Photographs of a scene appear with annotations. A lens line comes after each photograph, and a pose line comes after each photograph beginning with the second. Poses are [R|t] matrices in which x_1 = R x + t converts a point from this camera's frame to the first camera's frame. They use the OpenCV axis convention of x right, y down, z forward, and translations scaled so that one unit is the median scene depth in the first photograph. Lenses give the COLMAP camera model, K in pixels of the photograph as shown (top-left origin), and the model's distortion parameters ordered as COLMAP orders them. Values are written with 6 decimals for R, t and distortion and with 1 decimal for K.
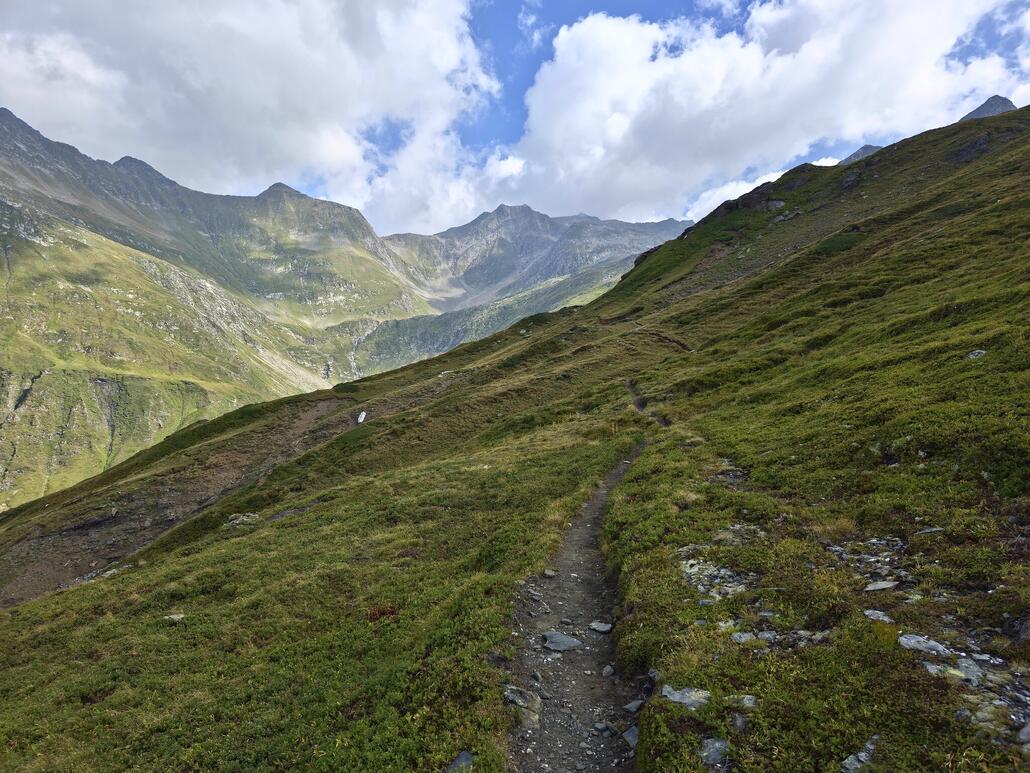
lens RADIAL K [[663.2, 0, 515.0], [0, 663.2, 386.5], [0, 0, 1]] dist [0.030037, -0.033717]
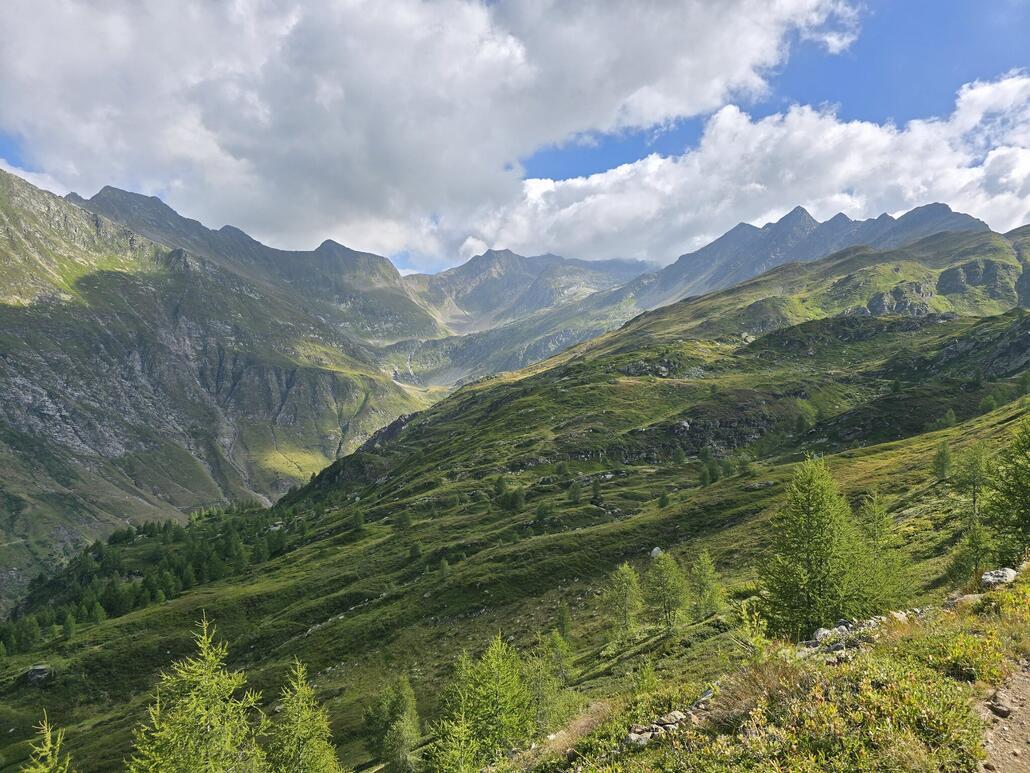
lens RADIAL K [[663.2, 0, 515.1], [0, 663.2, 386.1], [0, 0, 1]] dist [0.030037, -0.033717]
pose [[0.997196, -0.026559, 0.069963, -0.080193], [0.028808, 0.999094, -0.031340, 0.036719], [-0.069067, 0.033268, 0.997057, -0.323607]]
